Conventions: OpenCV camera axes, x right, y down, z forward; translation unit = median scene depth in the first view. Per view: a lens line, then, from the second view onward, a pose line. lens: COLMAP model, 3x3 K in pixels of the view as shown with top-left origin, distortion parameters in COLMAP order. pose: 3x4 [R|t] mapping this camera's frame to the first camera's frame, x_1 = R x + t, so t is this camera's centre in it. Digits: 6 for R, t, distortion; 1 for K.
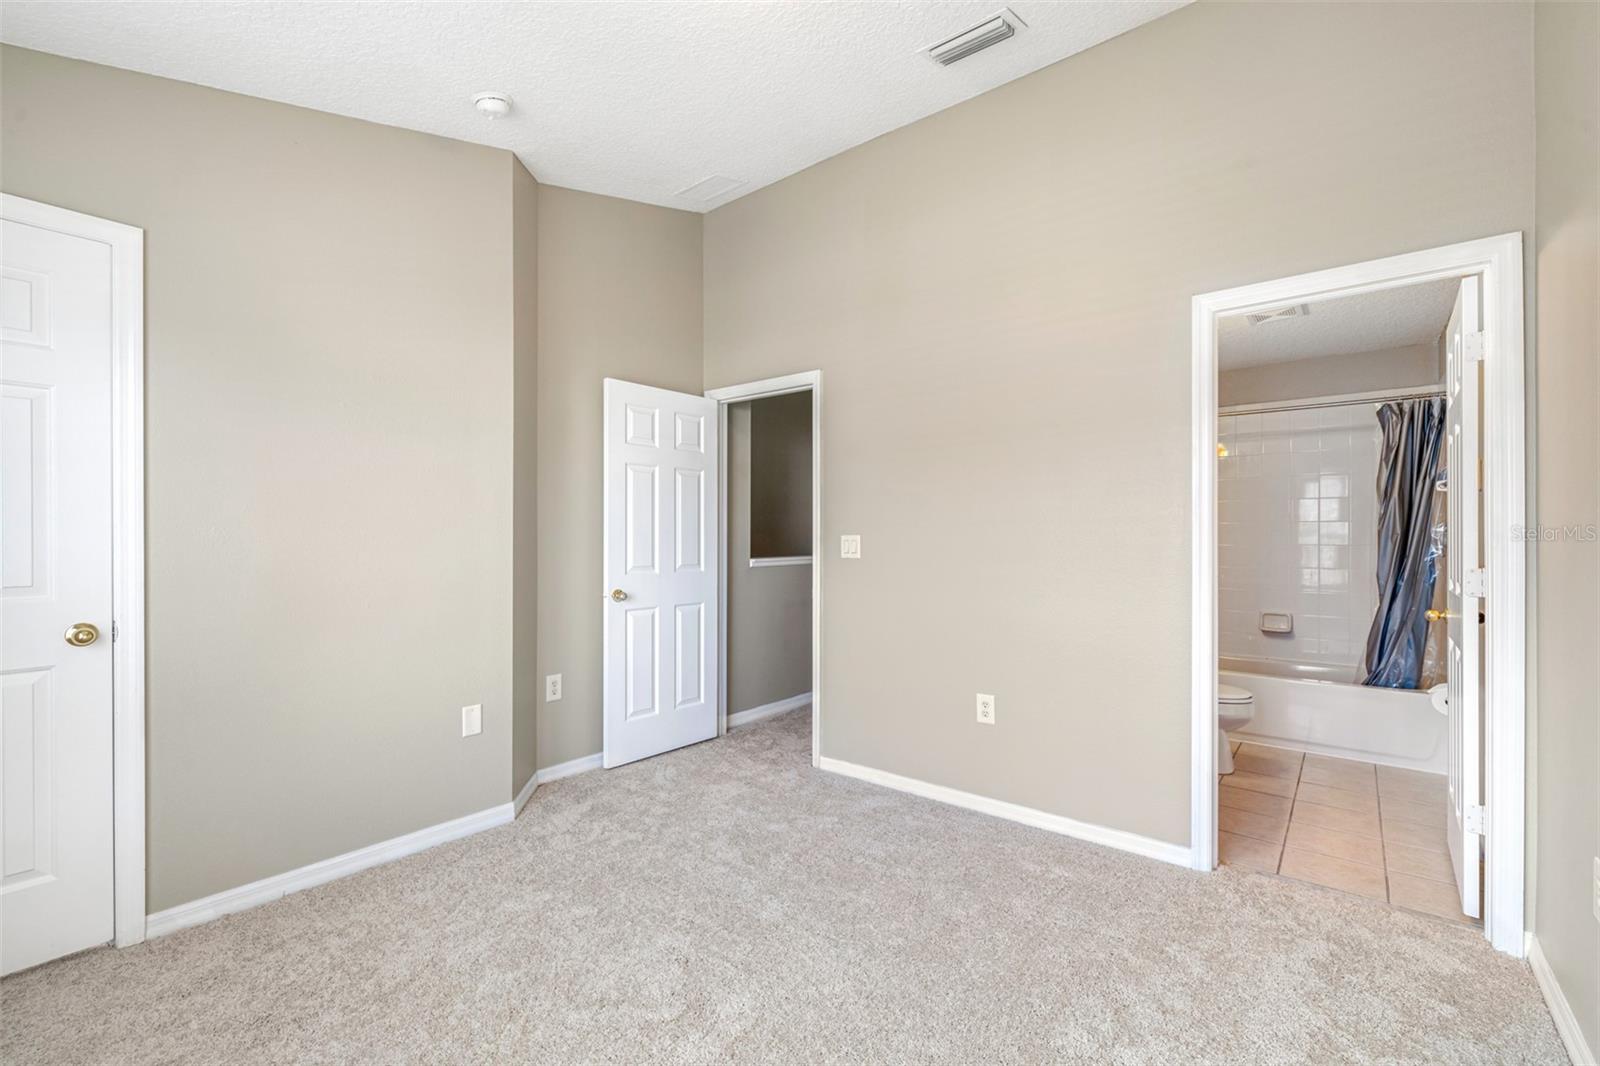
lens RADIAL K [[678.3, 0, 806.7], [0, 678.3, 528.7], [0, 0, 1]] dist [0.003358, -0.002148]
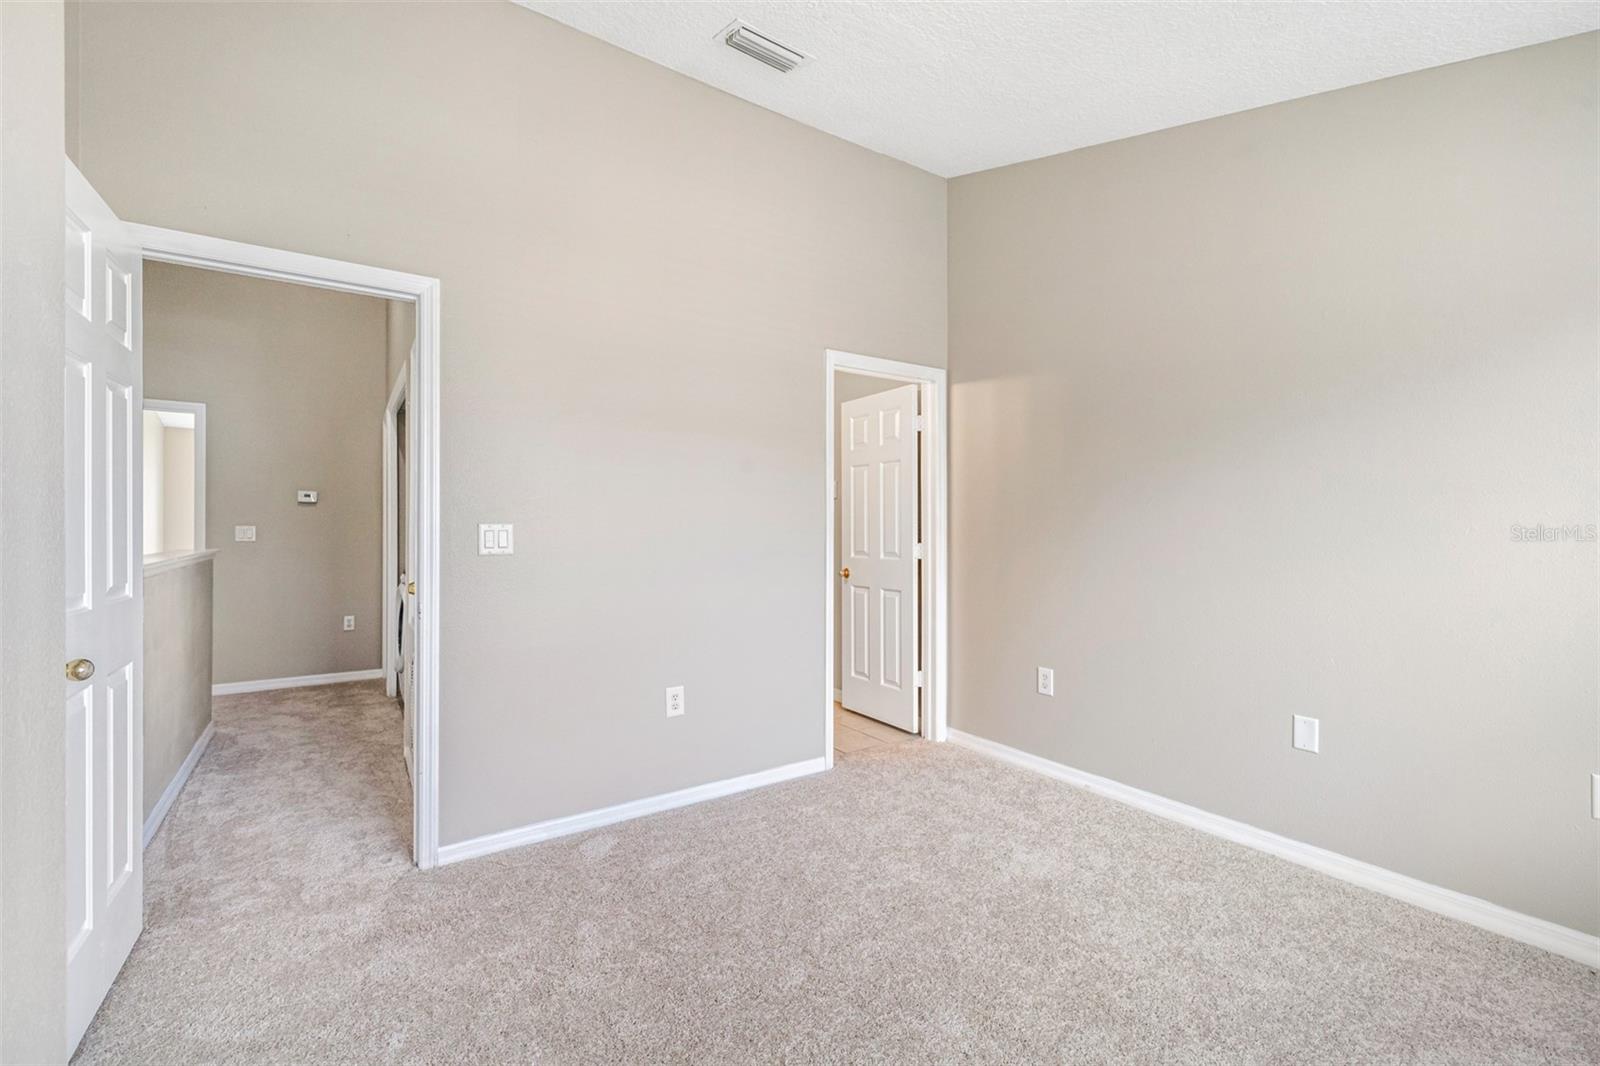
lens RADIAL K [[678.3, 0, 804.9], [0, 678.3, 527.7], [0, 0, 1]] dist [0.003358, -0.002148]
pose [[0.300443, 0.004292, 0.953790, -0.822452], [-0.006981, 0.999973, -0.002301, 0.020708], [-0.953774, -0.005967, 0.300465, 0.703942]]
